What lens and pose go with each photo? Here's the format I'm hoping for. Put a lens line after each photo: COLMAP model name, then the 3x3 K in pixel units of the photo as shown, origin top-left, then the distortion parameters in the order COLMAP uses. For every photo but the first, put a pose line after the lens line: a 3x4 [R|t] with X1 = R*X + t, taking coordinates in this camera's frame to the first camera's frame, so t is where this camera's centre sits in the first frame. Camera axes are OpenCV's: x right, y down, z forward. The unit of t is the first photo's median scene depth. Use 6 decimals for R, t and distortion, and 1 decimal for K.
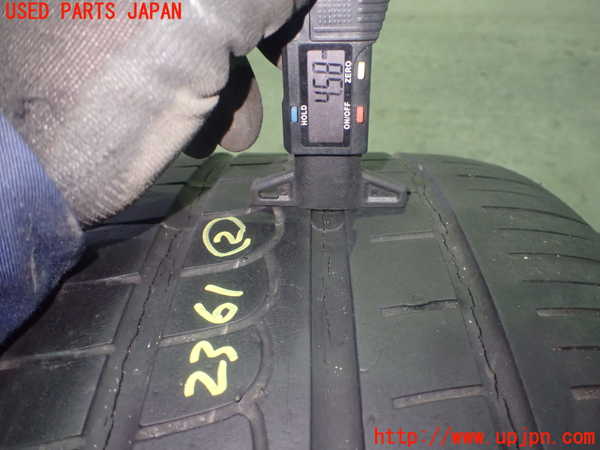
lens RADIAL K [[481.7, 0, 300.0], [0, 481.7, 225.0], [0, 0, 1]] dist [-0.047248, 0.001437]
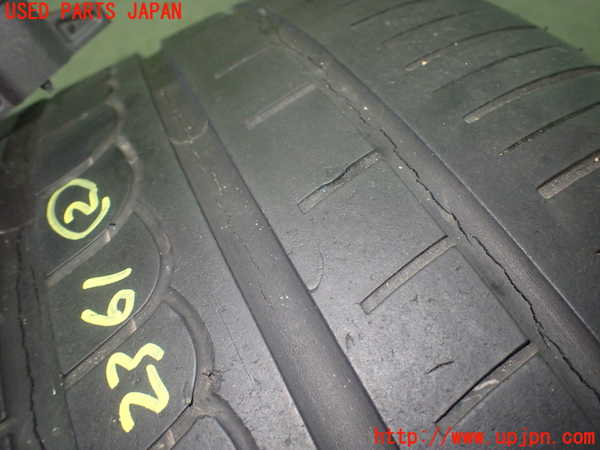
lens RADIAL K [[481.7, 0, 300.0], [0, 481.7, 225.0], [0, 0, 1]] dist [-0.047248, 0.001437]
pose [[0.870551, -0.477160, 0.120243, 0.059248], [0.429815, 0.856321, 0.286309, -0.022266], [-0.239581, -0.197565, 0.950562, 0.232865]]
